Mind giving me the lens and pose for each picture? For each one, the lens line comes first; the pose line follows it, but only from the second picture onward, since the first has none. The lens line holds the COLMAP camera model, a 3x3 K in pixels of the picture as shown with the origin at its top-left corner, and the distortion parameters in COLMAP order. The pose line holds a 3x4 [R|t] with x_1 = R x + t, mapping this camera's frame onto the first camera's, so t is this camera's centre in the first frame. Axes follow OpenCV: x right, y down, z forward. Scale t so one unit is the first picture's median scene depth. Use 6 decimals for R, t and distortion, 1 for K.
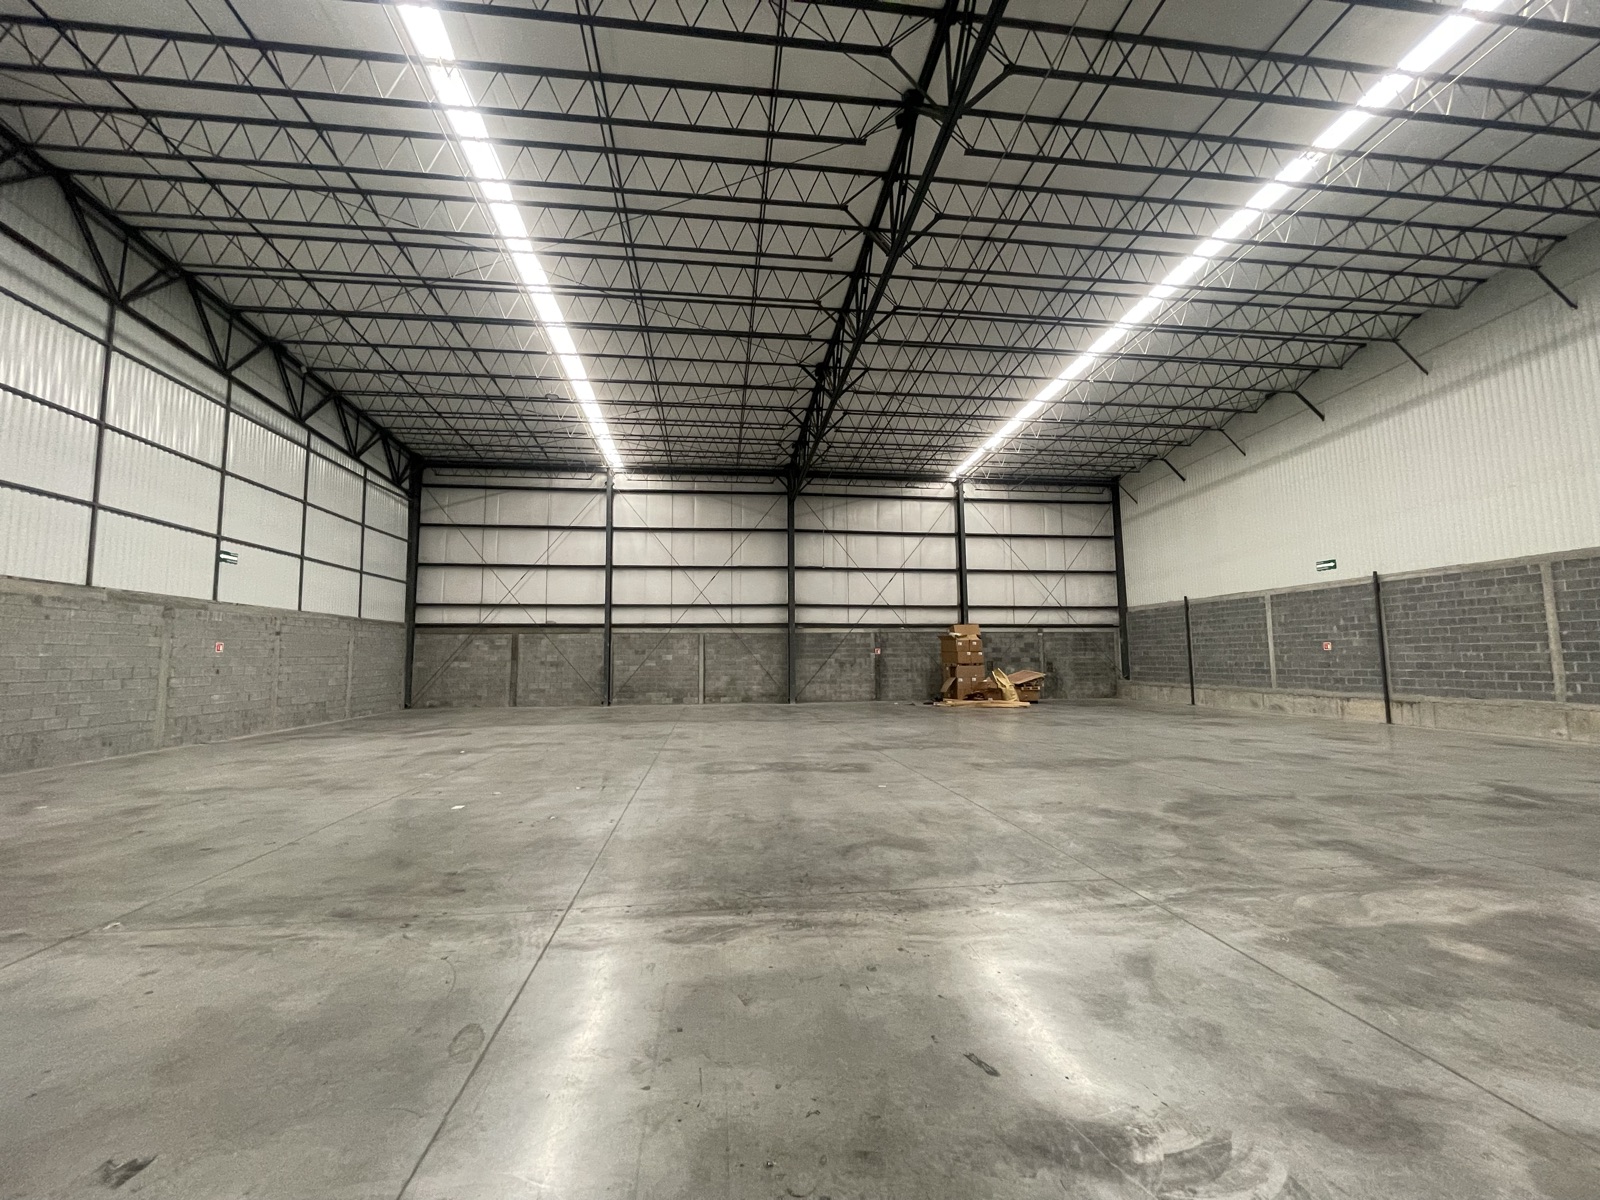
lens RADIAL K [[652.7, 0, 798.8], [0, 652.7, 596.9], [0, 0, 1]] dist [0.002895, 0.000114]
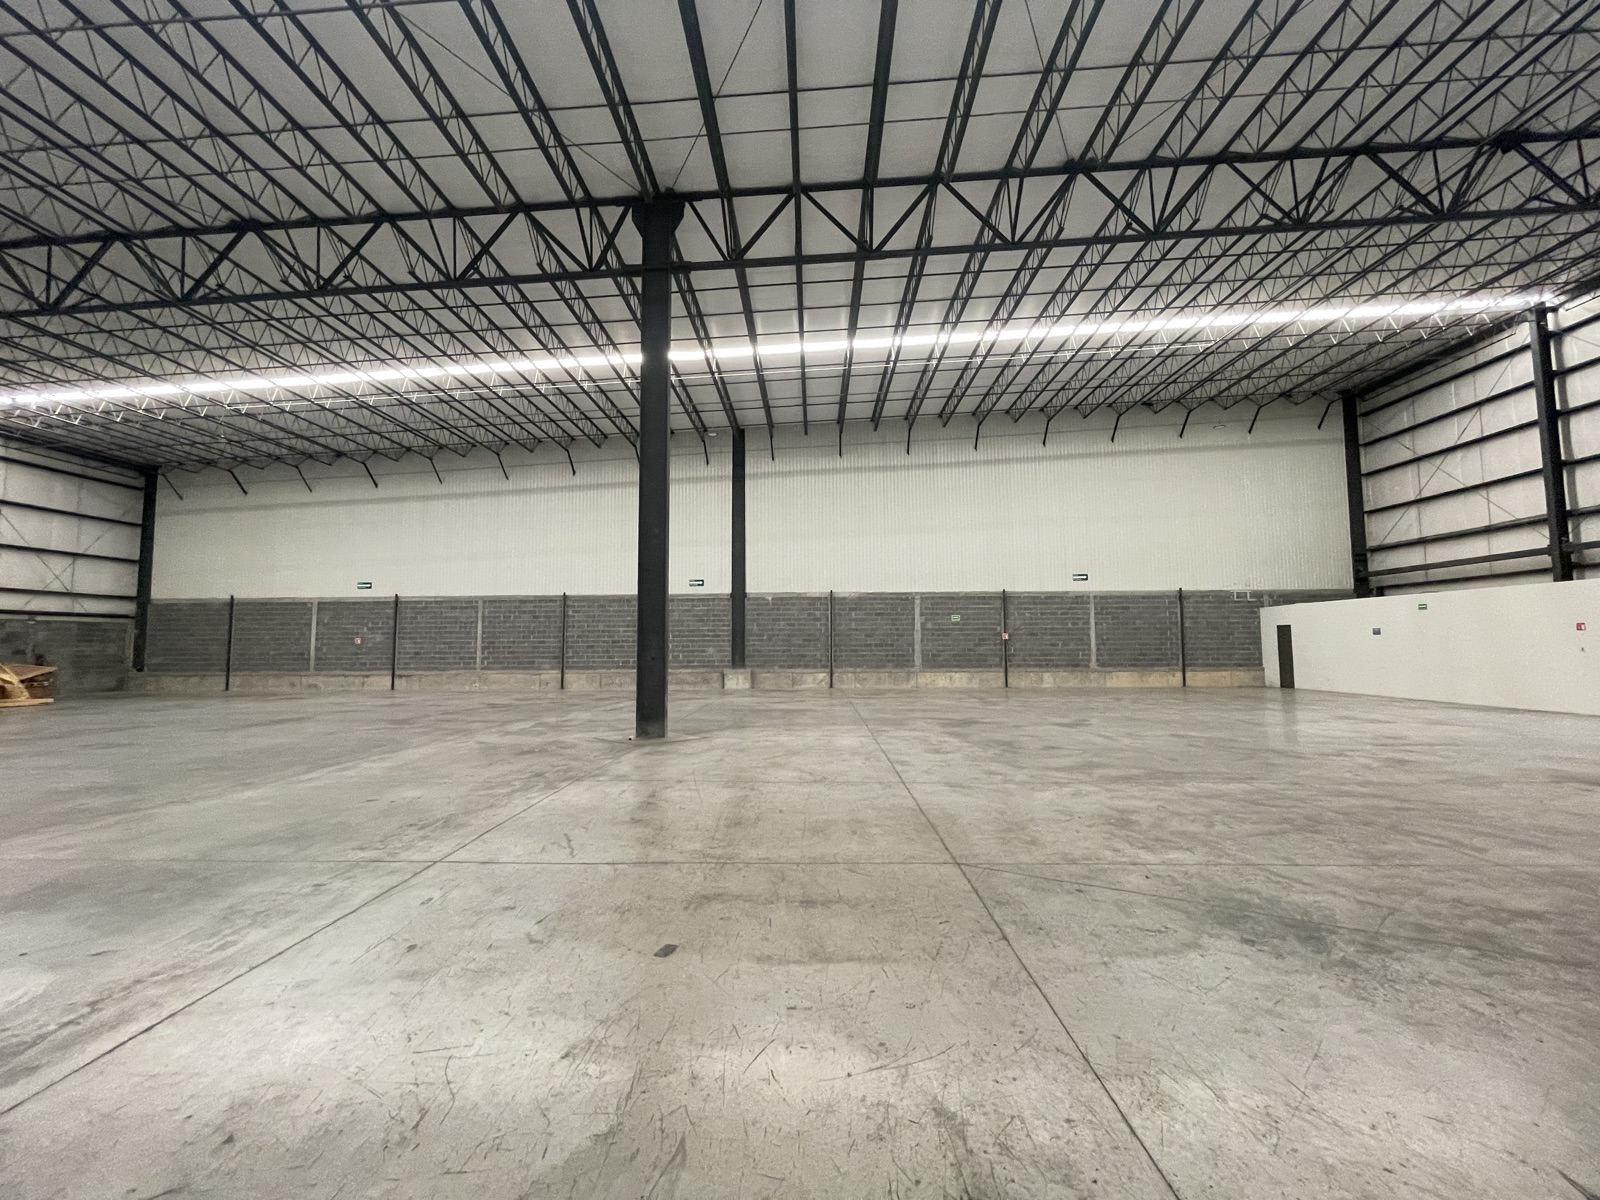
lens RADIAL K [[652.7, 0, 800.4], [0, 652.7, 598.8], [0, 0, 1]] dist [0.002895, 0.000114]
pose [[0.147673, 0.077912, 0.985963, -0.388056], [-0.088177, 0.993960, -0.065337, -0.007527], [-0.985098, -0.077291, 0.153651, -0.148743]]
